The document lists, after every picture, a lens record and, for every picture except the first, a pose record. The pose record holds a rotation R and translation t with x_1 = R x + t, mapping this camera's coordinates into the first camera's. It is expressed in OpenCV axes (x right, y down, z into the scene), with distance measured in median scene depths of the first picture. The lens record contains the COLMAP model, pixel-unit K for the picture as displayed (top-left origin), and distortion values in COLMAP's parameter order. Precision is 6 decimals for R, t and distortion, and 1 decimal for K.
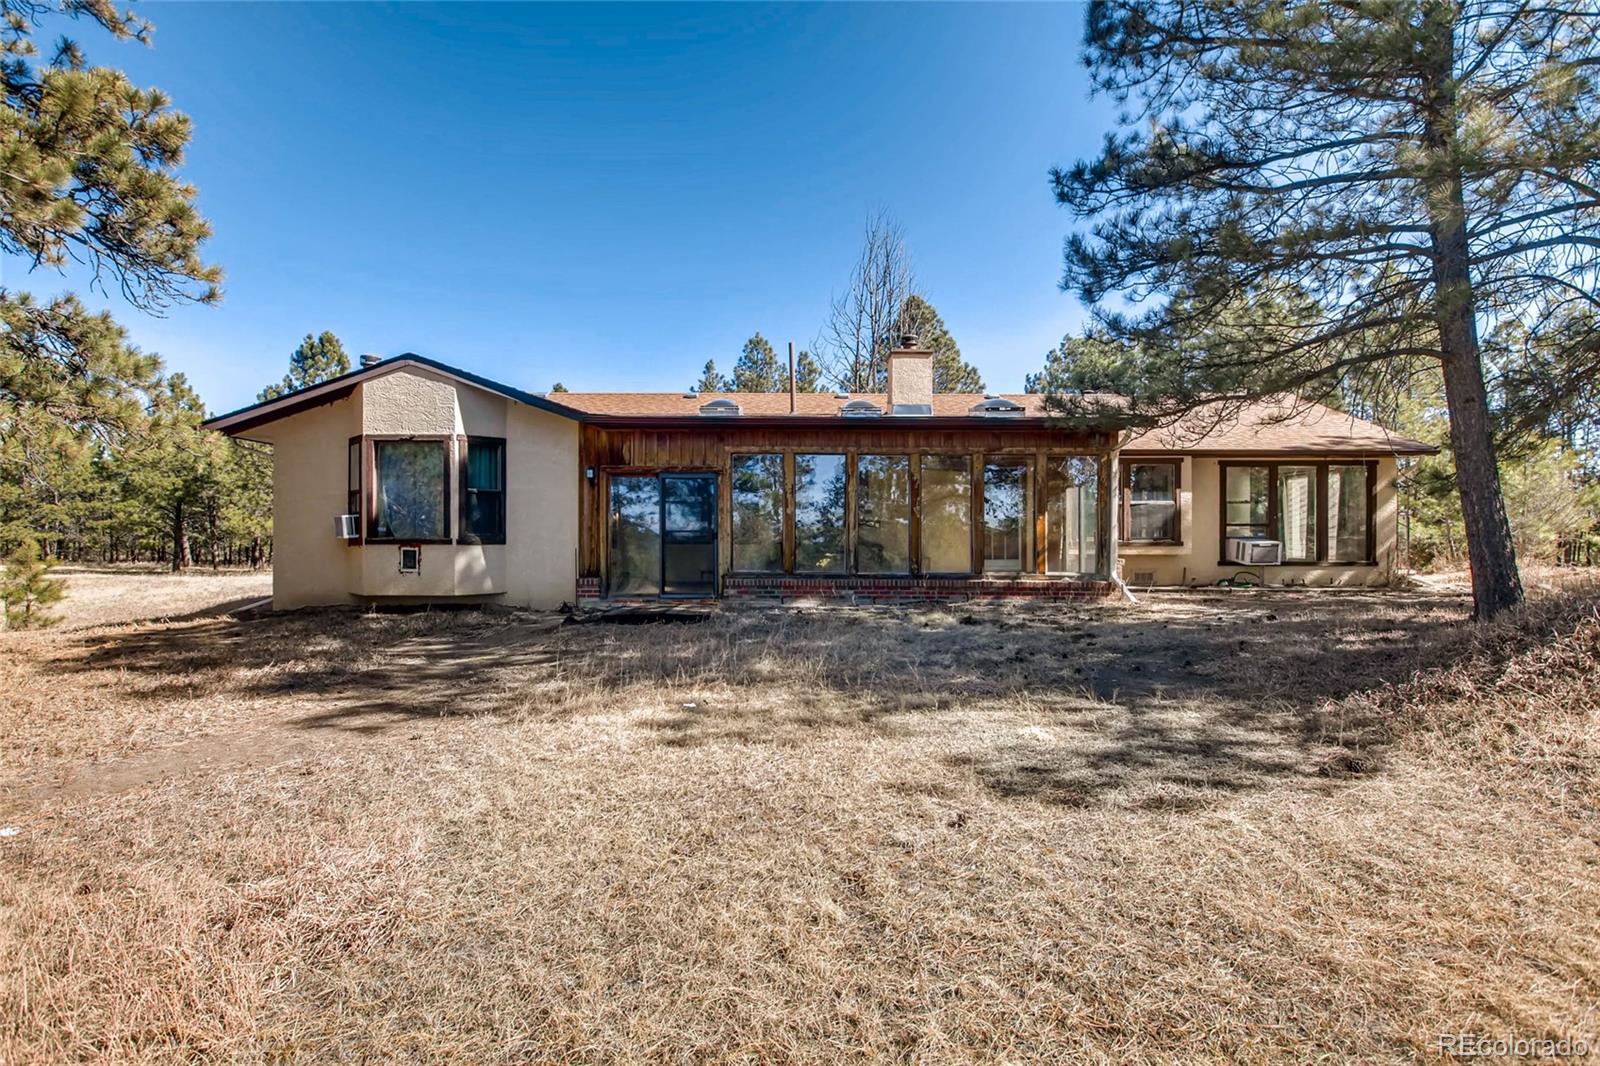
lens RADIAL K [[804.4, 0, 803.6], [0, 804.4, 537.8], [0, 0, 1]] dist [-0.000722, -0.000372]
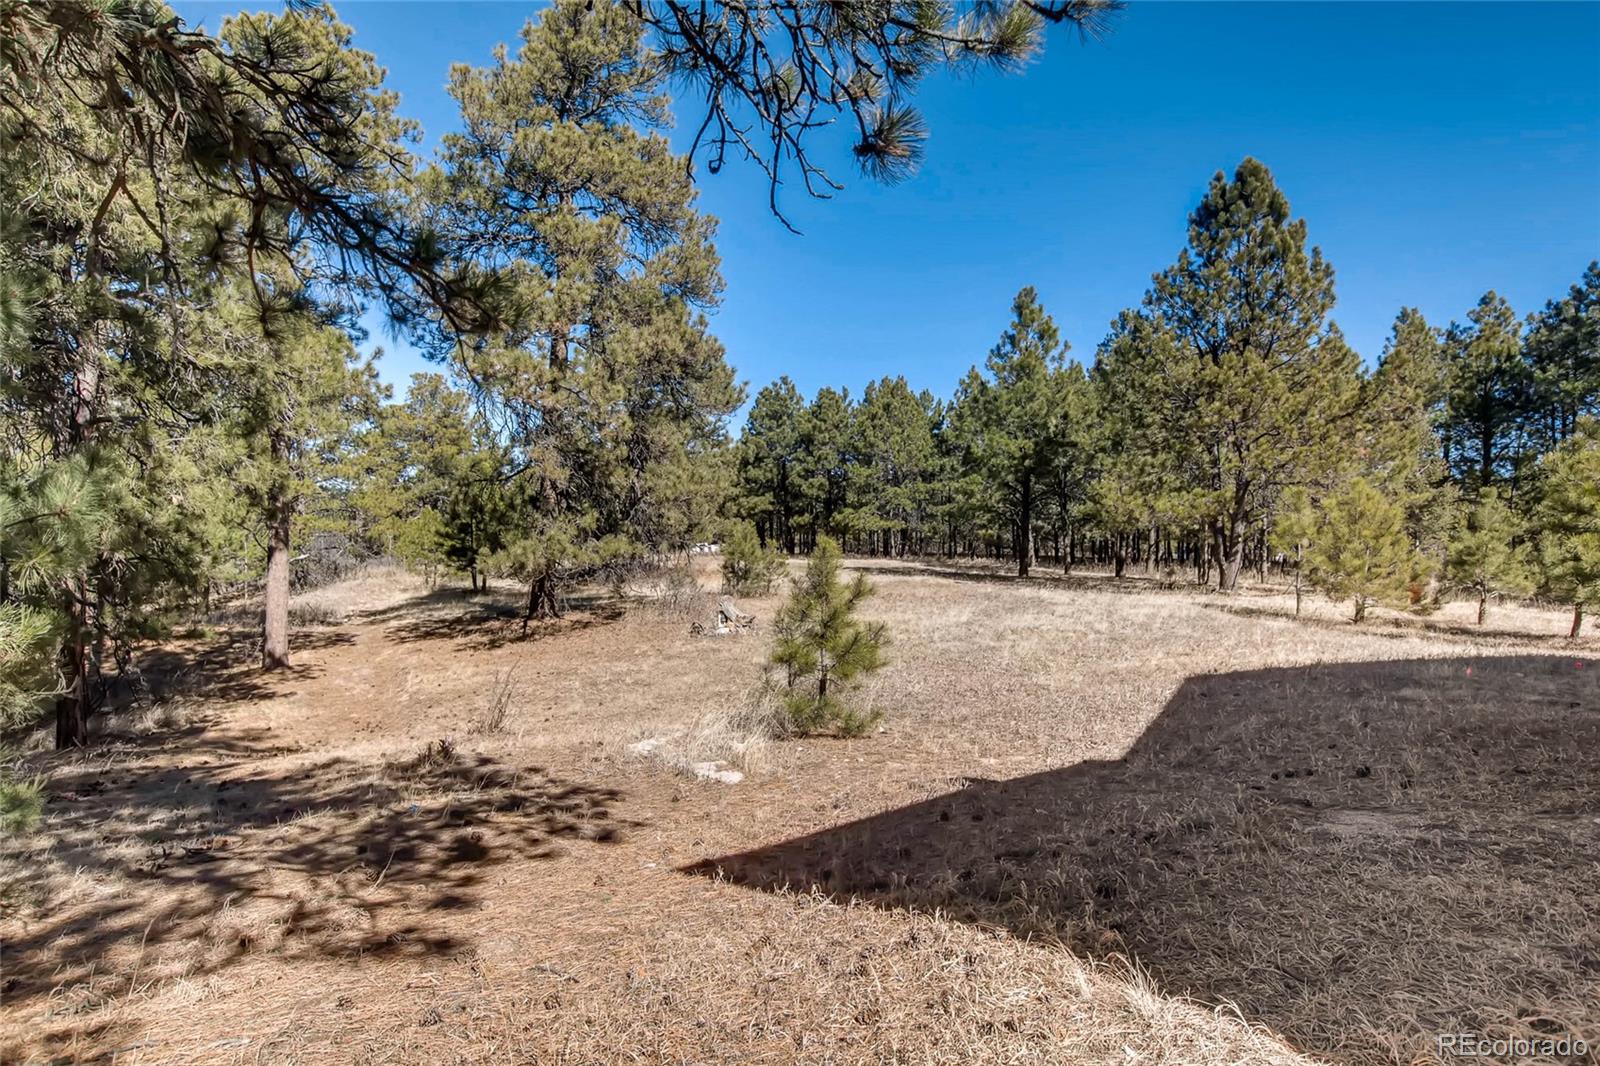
lens RADIAL K [[1061.4, 0, 800.4], [0, 1061.4, 531.2], [0, 0, 1]] dist [-0.002622, -0.000344]
pose [[0.660967, 0.003643, -0.750406, -0.179273], [0.000419, 0.999986, 0.005223, -0.001322], [0.750415, -0.003766, 0.660957, 0.203775]]
